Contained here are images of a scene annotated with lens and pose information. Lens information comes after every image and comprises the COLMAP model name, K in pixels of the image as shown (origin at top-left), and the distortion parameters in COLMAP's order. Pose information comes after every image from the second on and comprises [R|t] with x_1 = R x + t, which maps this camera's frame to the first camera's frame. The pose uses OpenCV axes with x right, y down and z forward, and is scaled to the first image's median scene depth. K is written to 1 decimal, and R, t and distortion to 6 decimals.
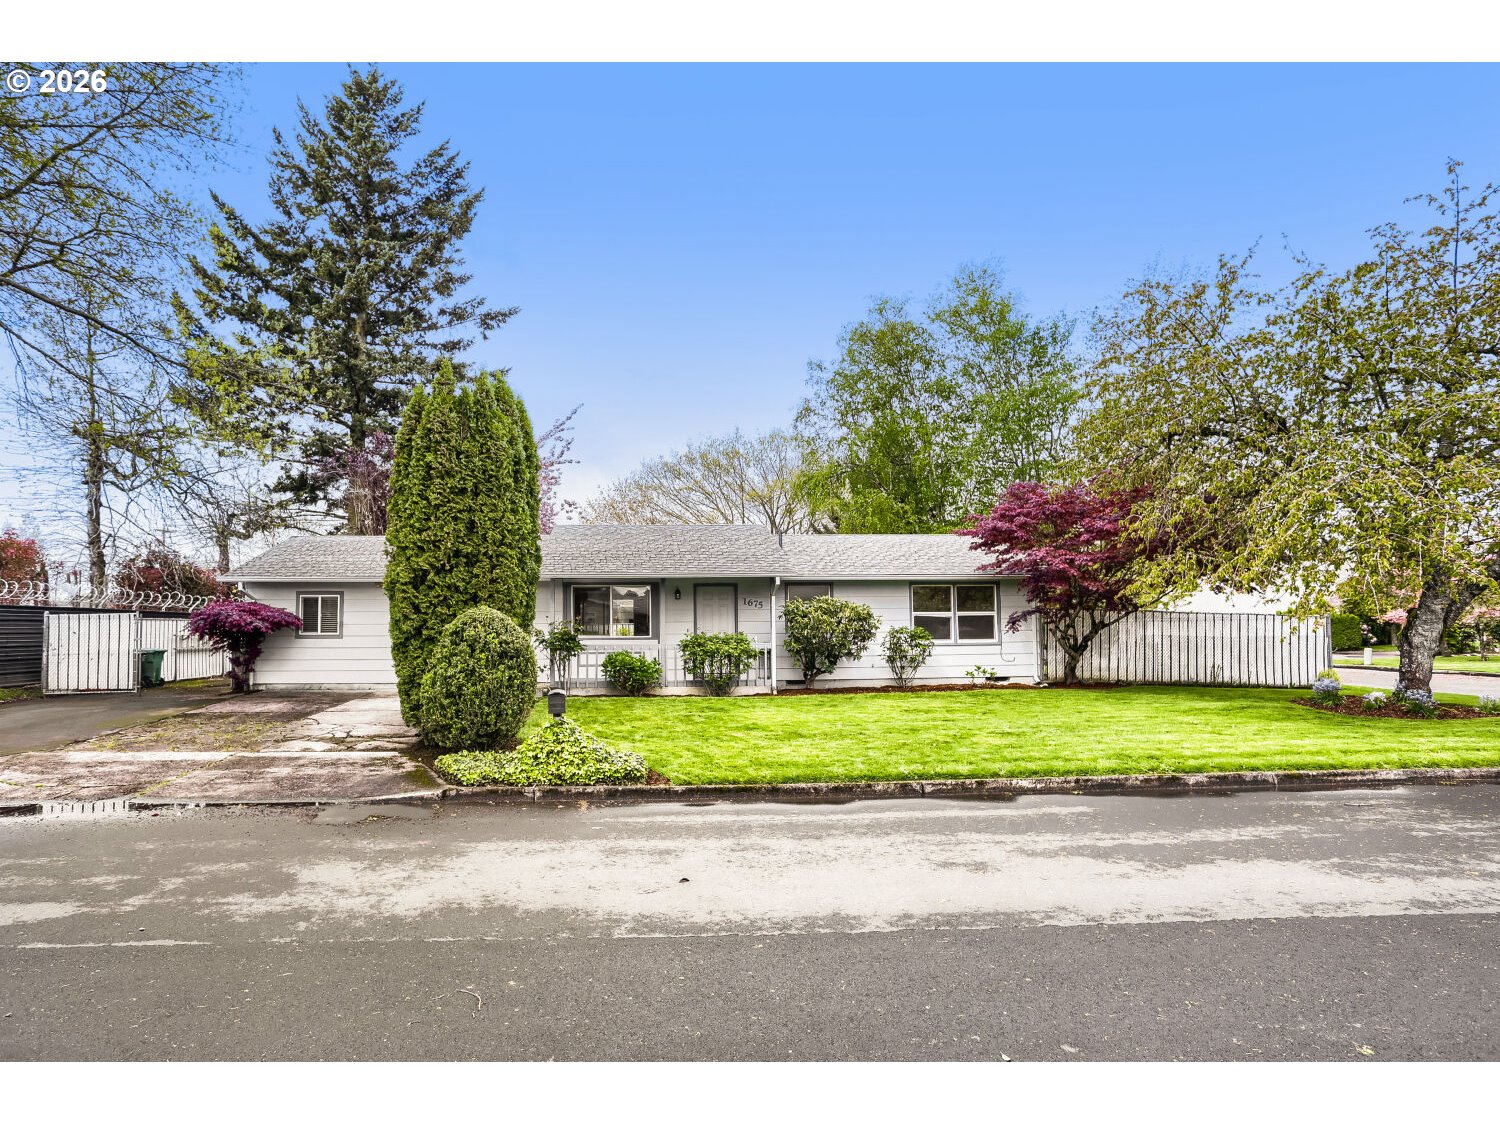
lens RADIAL K [[790.1, 0, 714.4], [0, 790.1, 561.3], [0, 0, 1]] dist [-0.003998, -0.000179]
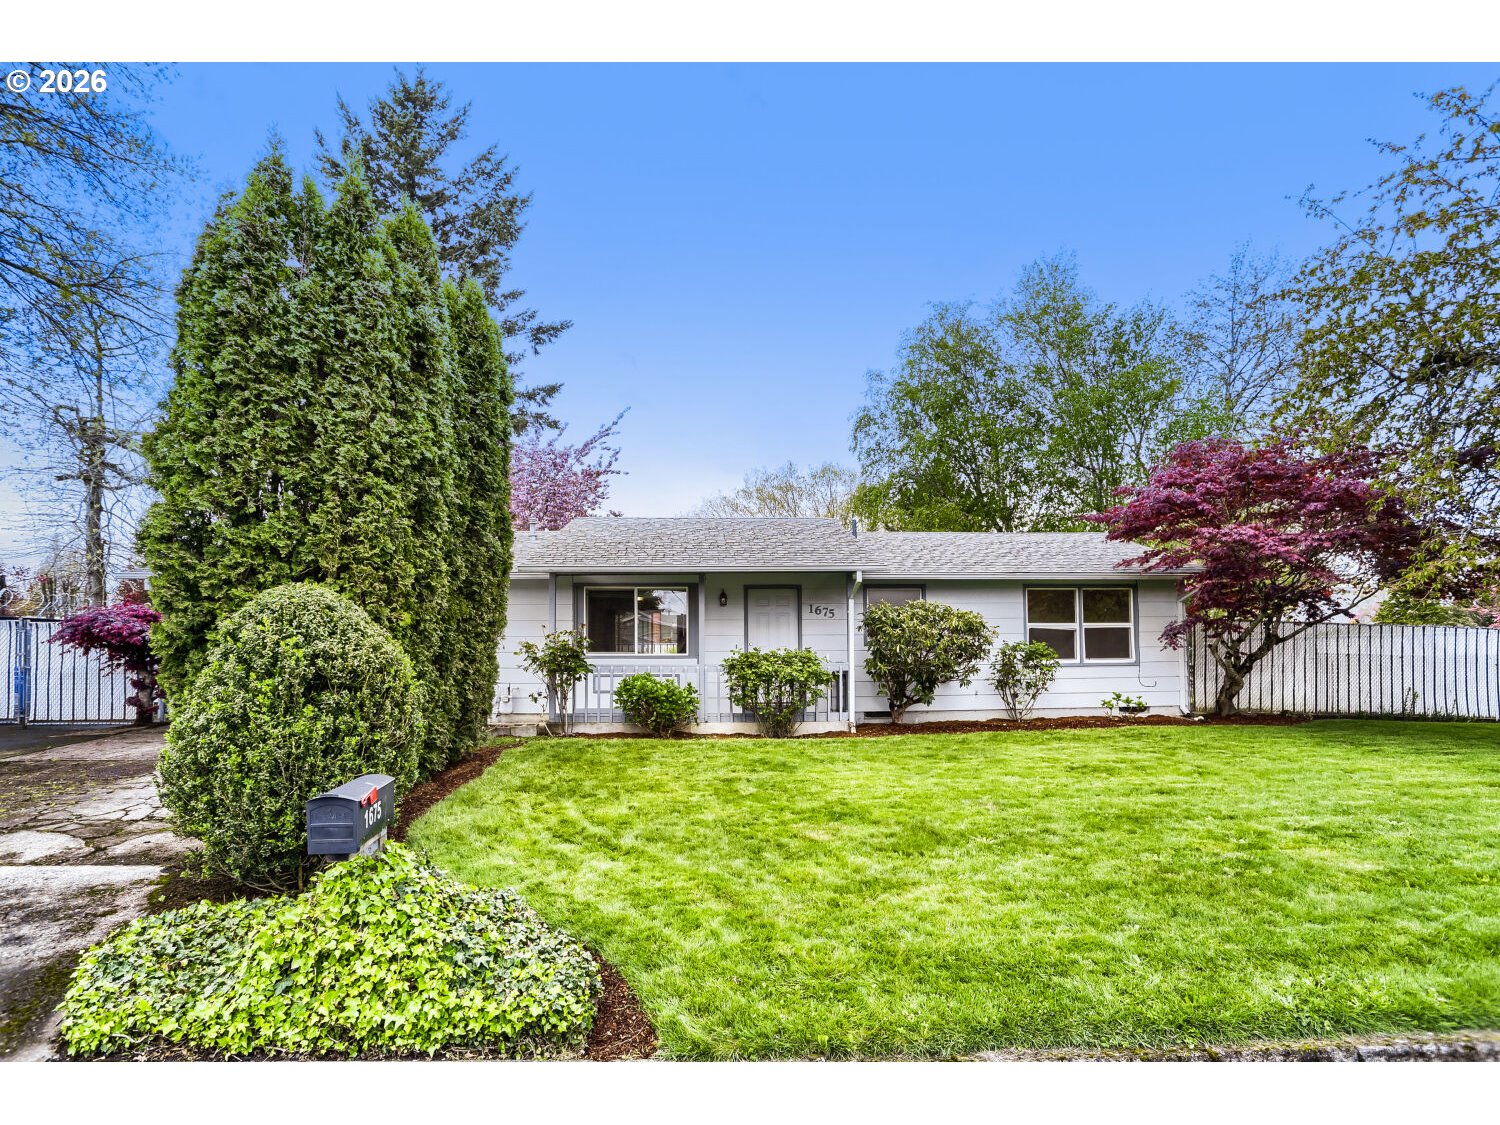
lens RADIAL K [[741.6, 0, 748.5], [0, 741.6, 560.8], [0, 0, 1]] dist [-0.035904, 0.017521]
pose [[0.999597, -0.001434, -0.028362, -0.001409], [0.000406, 0.999344, -0.036223, 0.031679], [0.028396, 0.036197, 0.998941, 0.290399]]
